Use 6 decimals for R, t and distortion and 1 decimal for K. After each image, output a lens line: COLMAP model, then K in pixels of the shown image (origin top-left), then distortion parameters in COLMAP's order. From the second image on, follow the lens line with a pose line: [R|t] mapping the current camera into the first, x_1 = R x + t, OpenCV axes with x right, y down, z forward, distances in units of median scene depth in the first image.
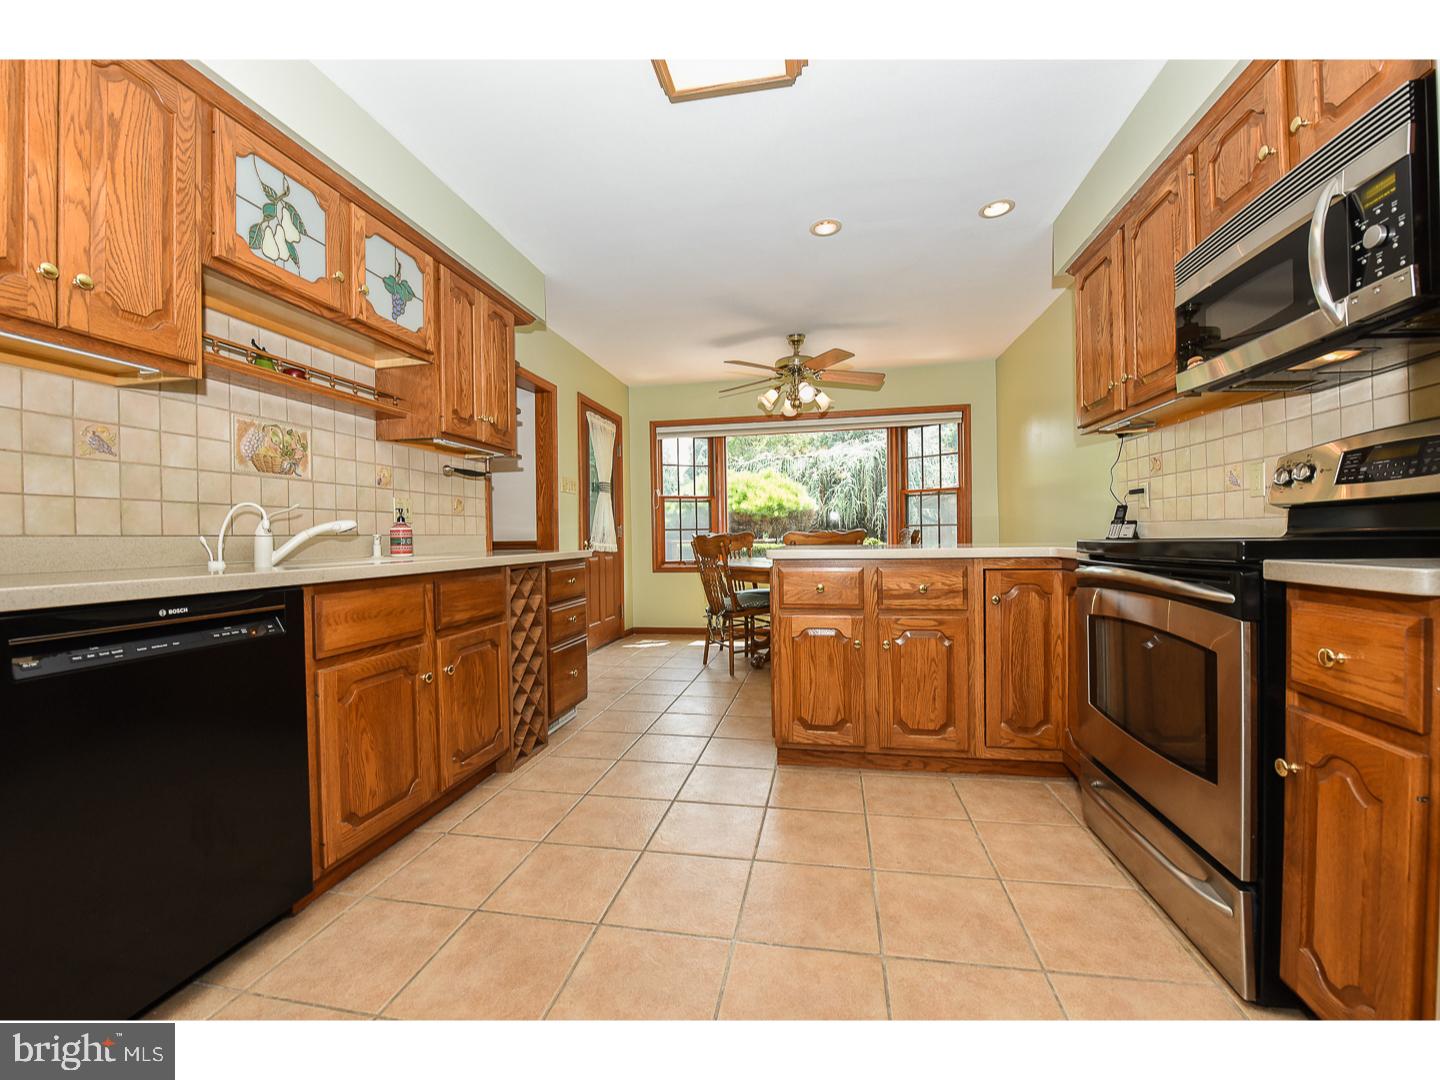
lens RADIAL K [[570.8, 0, 720.6], [0, 570.8, 542.2], [0, 0, 1]] dist [-0.014212, -0.002166]
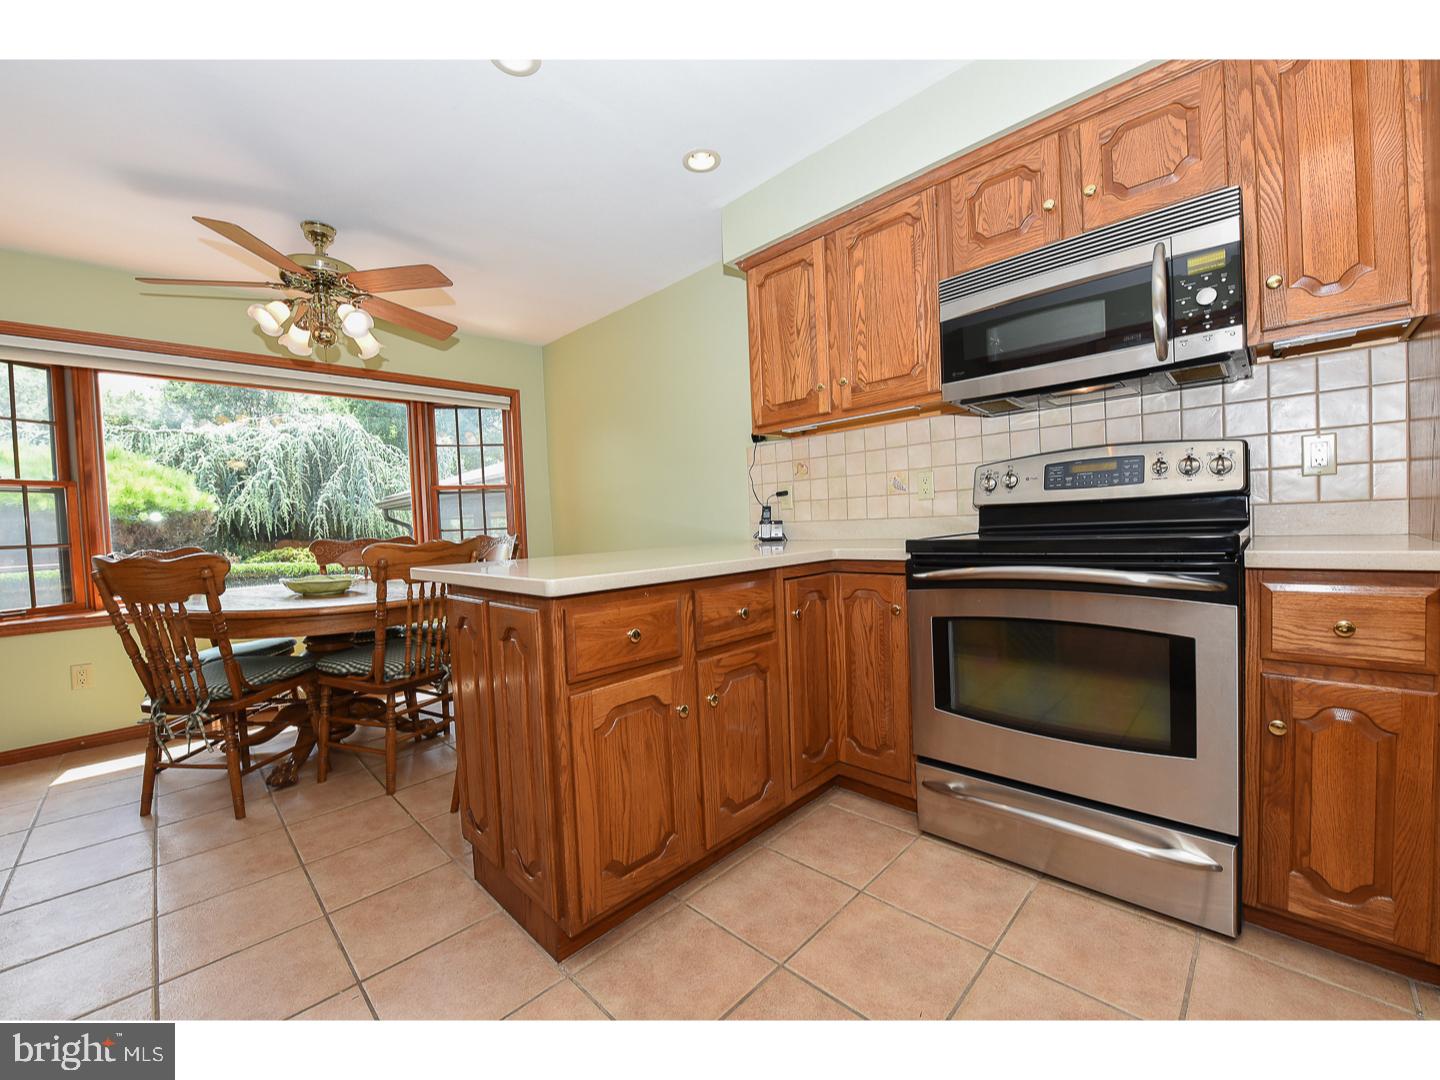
lens RADIAL K [[570.8, 0, 717.4], [0, 570.8, 541.4], [0, 0, 1]] dist [-0.014212, -0.002166]
pose [[0.559087, -0.035966, 0.828328, -0.265150], [0.042551, 0.998987, 0.014656, -0.022846], [-0.828016, 0.027052, 0.560051, 0.573029]]
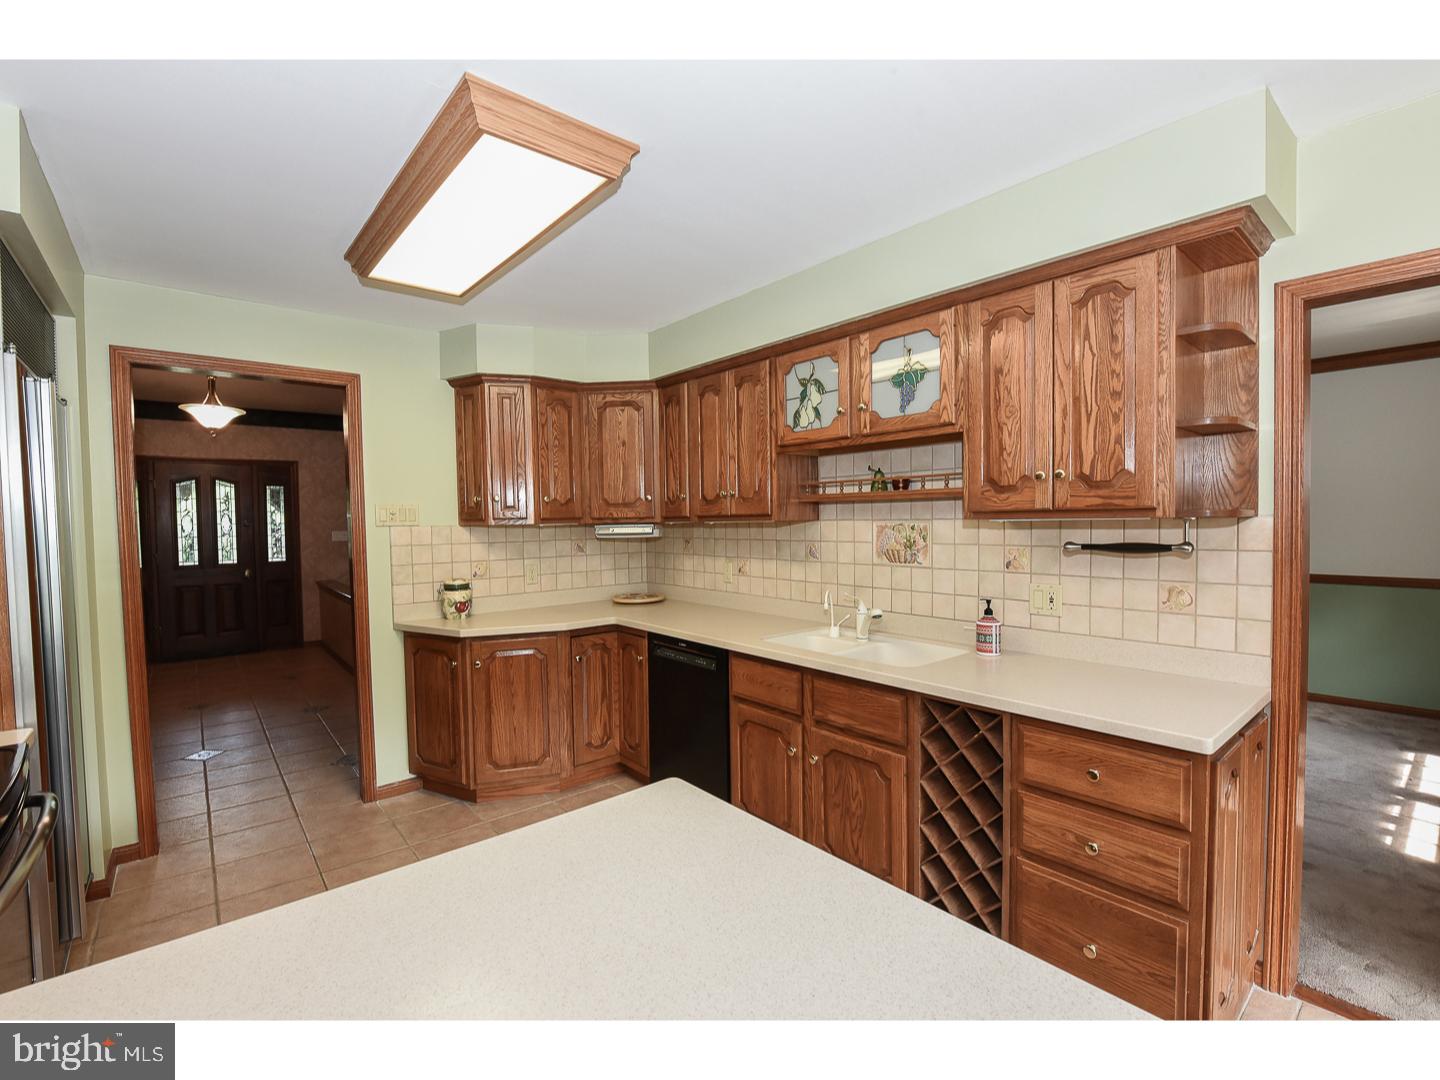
lens RADIAL K [[649.9, 0, 712.4], [0, 649.9, 537.5], [0, 0, 1]] dist [-0.019342, -0.000039]
pose [[-0.635121, 0.045053, -0.771097, 0.481130], [0.015477, 0.998839, 0.045612, -0.214831], [0.772257, 0.017035, -0.635082, 1.362016]]
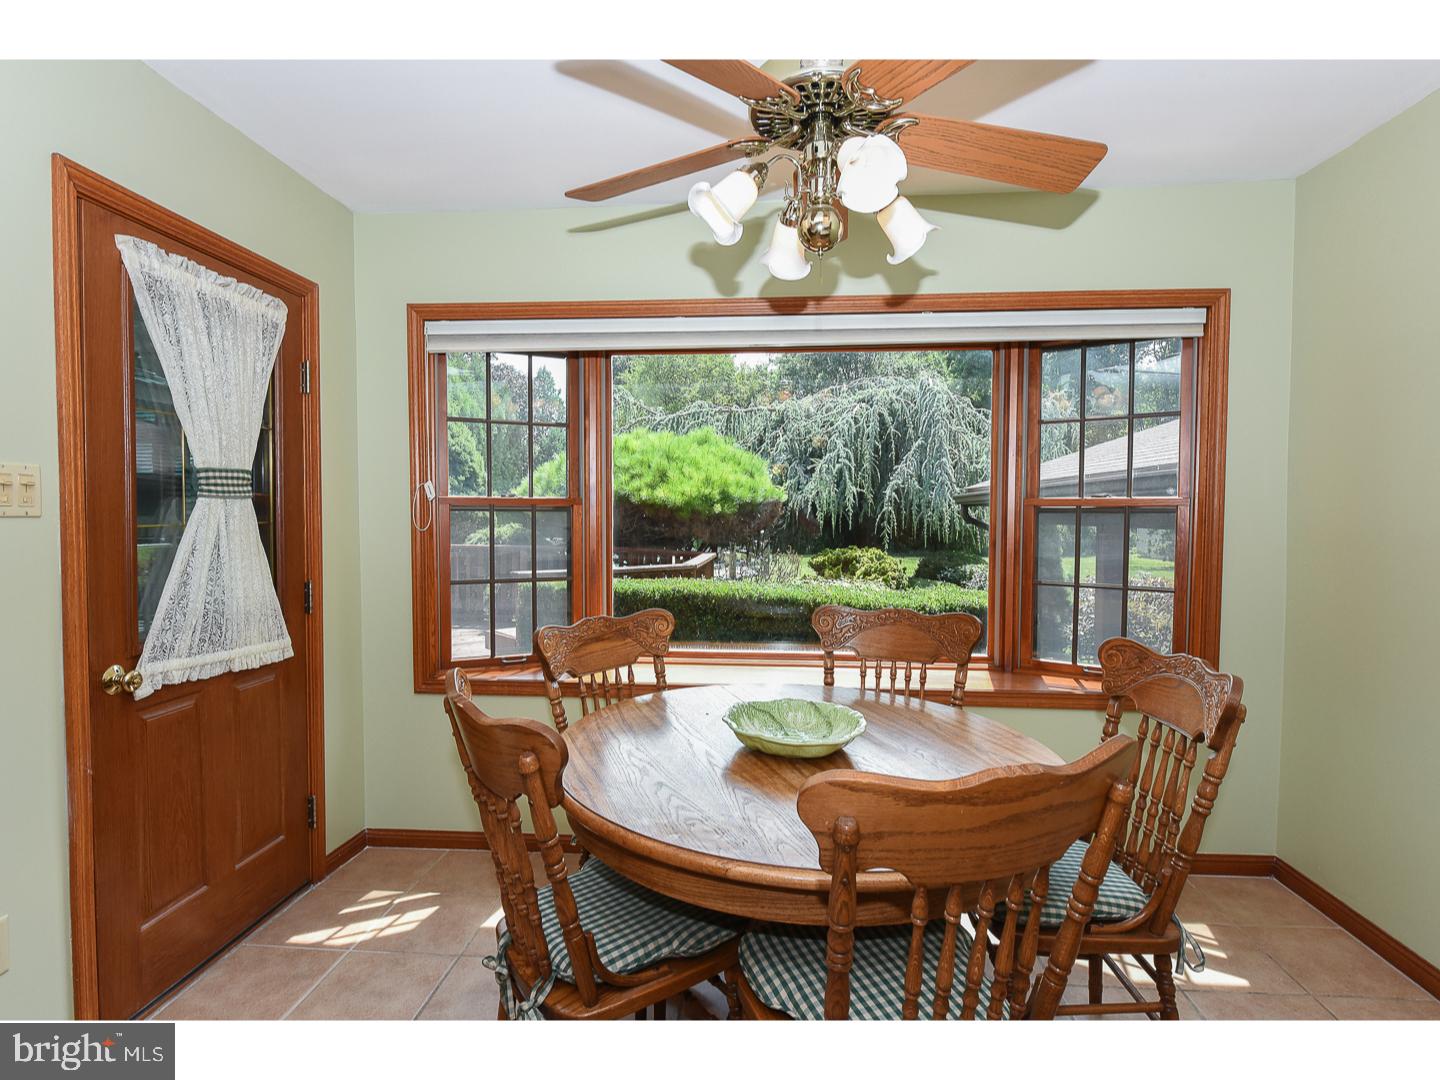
lens RADIAL K [[739.6, 0, 721.2], [0, 739.6, 543.4], [0, 0, 1]] dist [-0.005246, -0.001007]
pose [[0.993369, 0.012204, 0.114316, 0.072747], [-0.015972, 0.999357, 0.032105, -0.168300], [-0.113851, -0.033718, 0.992926, 1.141456]]
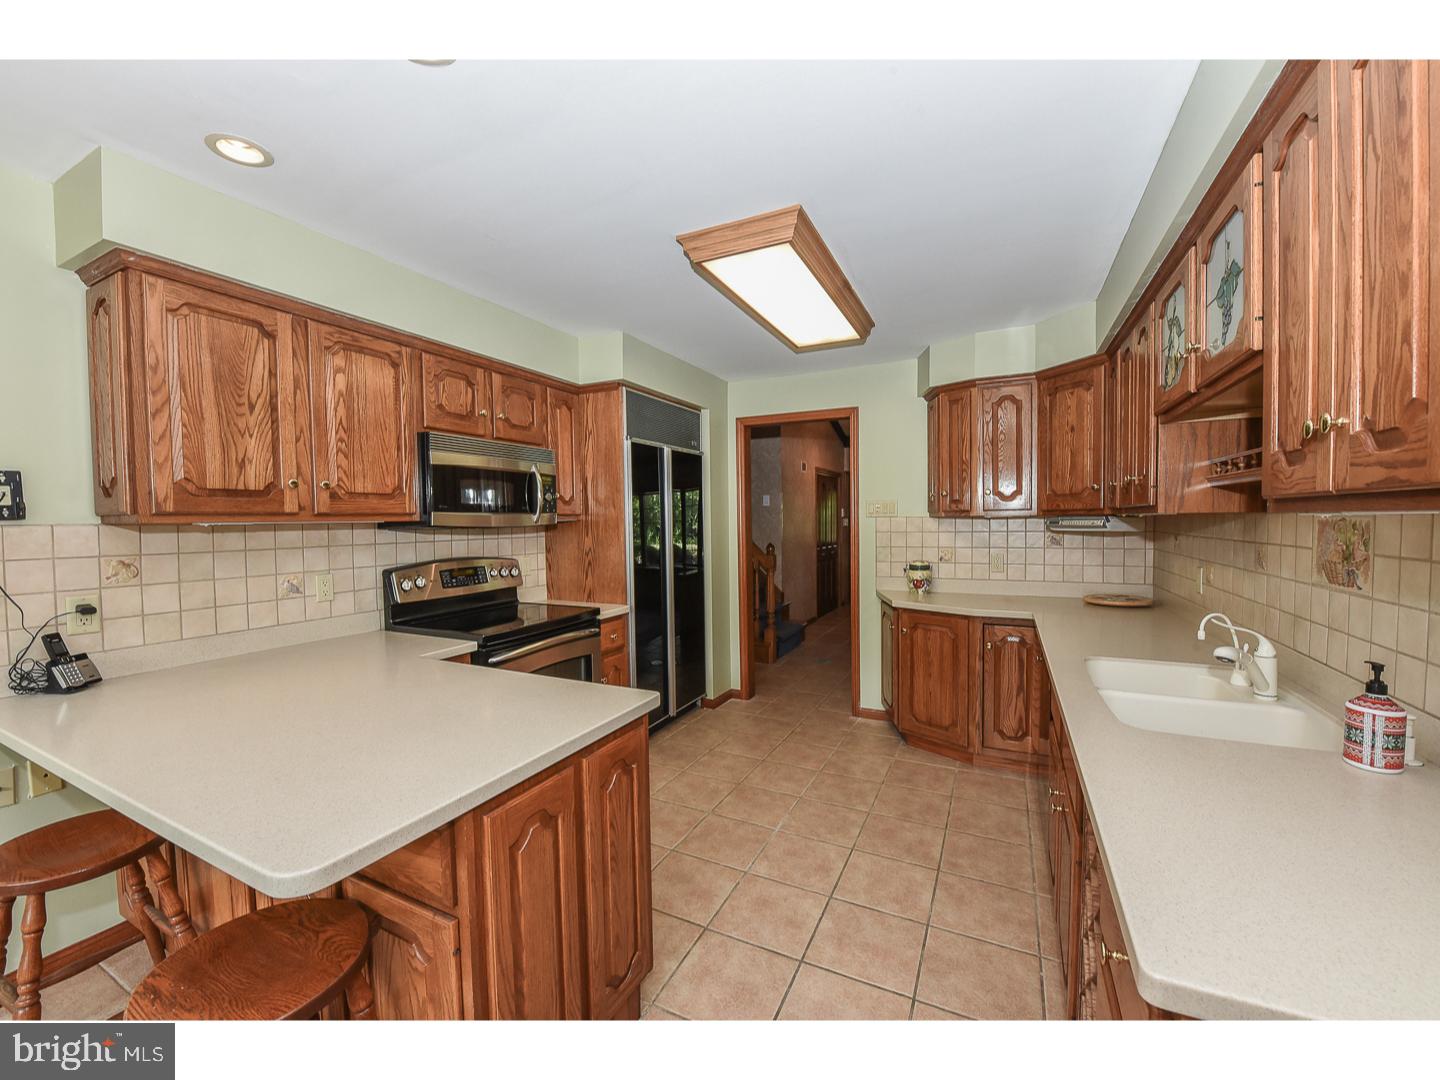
lens RADIAL K [[570.8, 0, 719.8], [0, 570.8, 539.9], [0, 0, 1]] dist [-0.014212, -0.002166]
pose [[-0.964087, 0.017791, 0.264989, -0.180856], [0.030088, 0.998647, 0.042420, -0.202933], [-0.263876, 0.048869, -0.963318, 1.642052]]
